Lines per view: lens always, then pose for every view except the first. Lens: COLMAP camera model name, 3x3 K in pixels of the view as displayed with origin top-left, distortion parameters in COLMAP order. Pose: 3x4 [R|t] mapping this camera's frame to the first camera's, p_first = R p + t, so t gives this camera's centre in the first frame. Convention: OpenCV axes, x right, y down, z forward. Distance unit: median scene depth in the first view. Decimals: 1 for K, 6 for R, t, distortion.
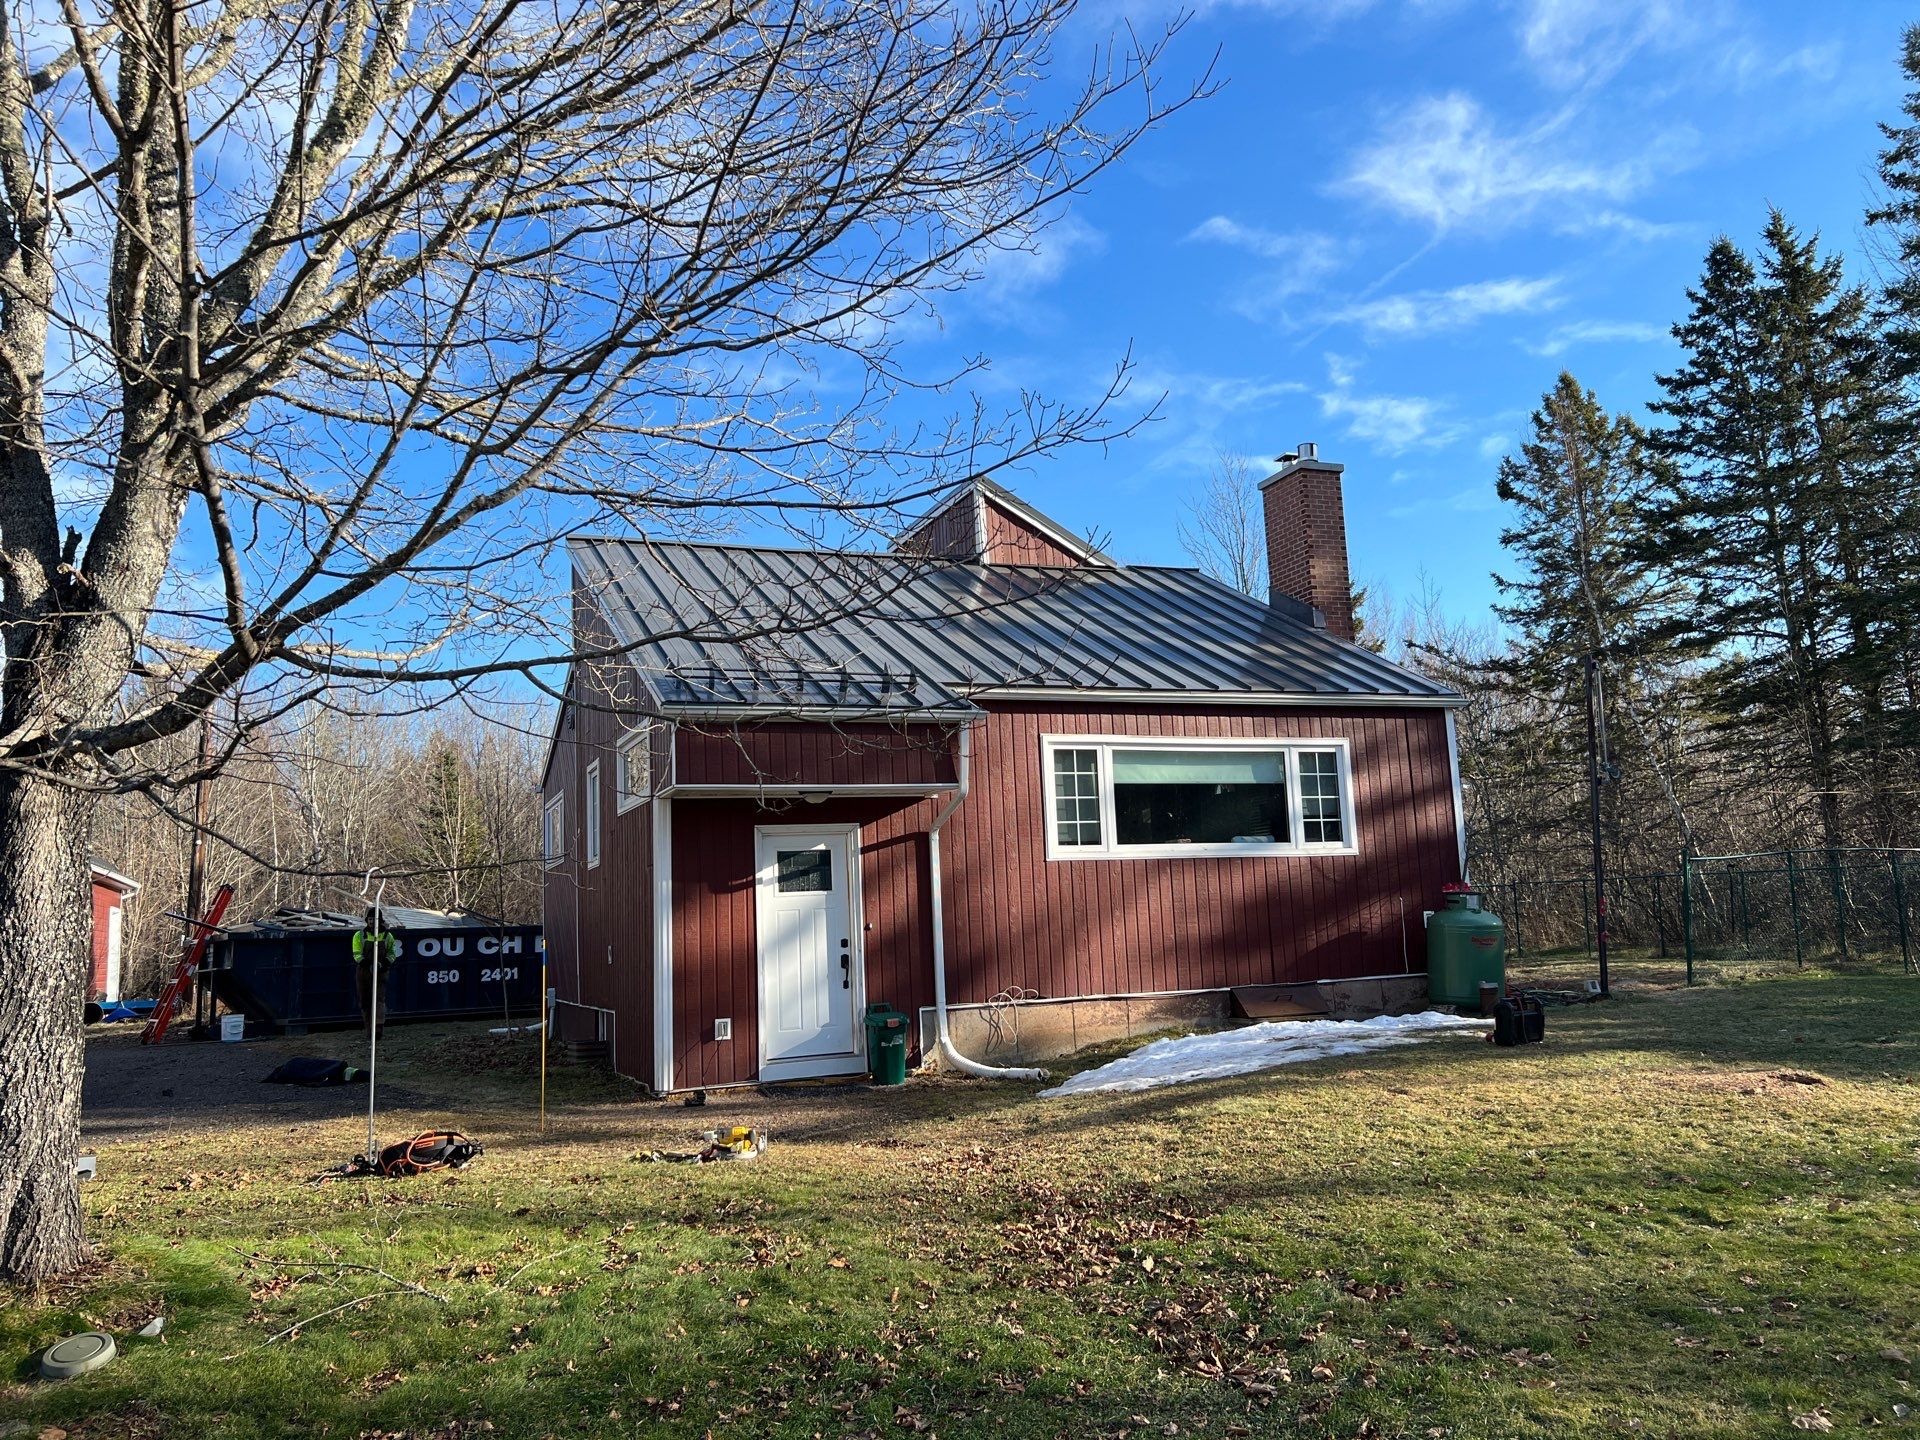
lens RADIAL K [[1441.0, 0, 973.3], [0, 1441.0, 703.5], [0, 0, 1]] dist [0.044400, -0.043634]
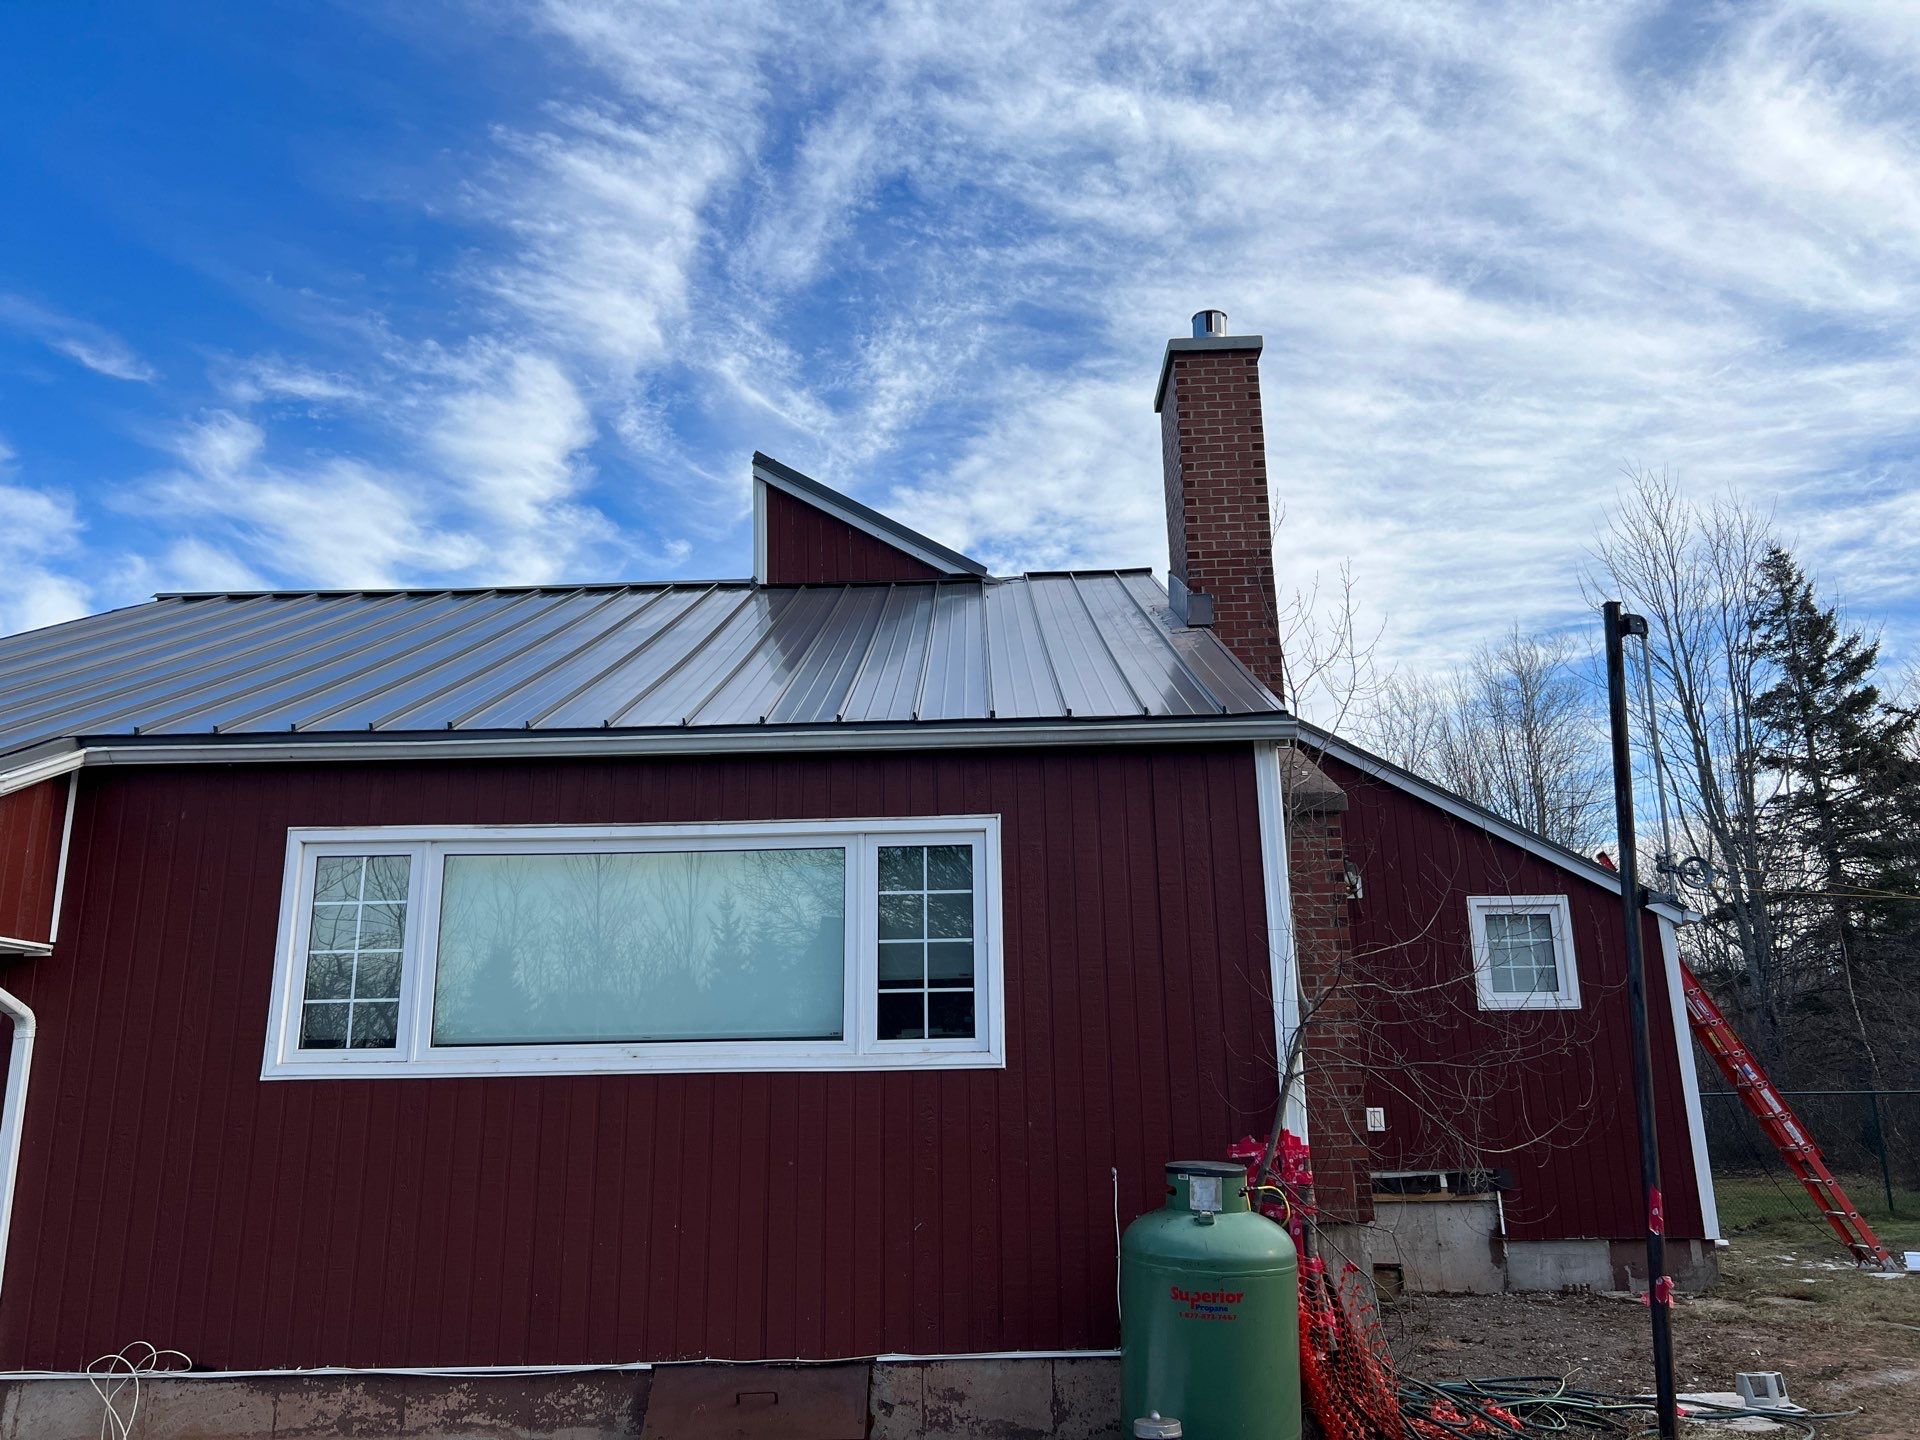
lens RADIAL K [[1441.0, 0, 952.2], [0, 1441.0, 717.8], [0, 0, 1]] dist [0.044400, -0.043634]
pose [[0.918873, -0.072275, -0.387877, 0.351561], [0.035725, 0.994282, -0.100638, 0.031921], [0.392932, 0.078617, 0.916201, 0.456542]]
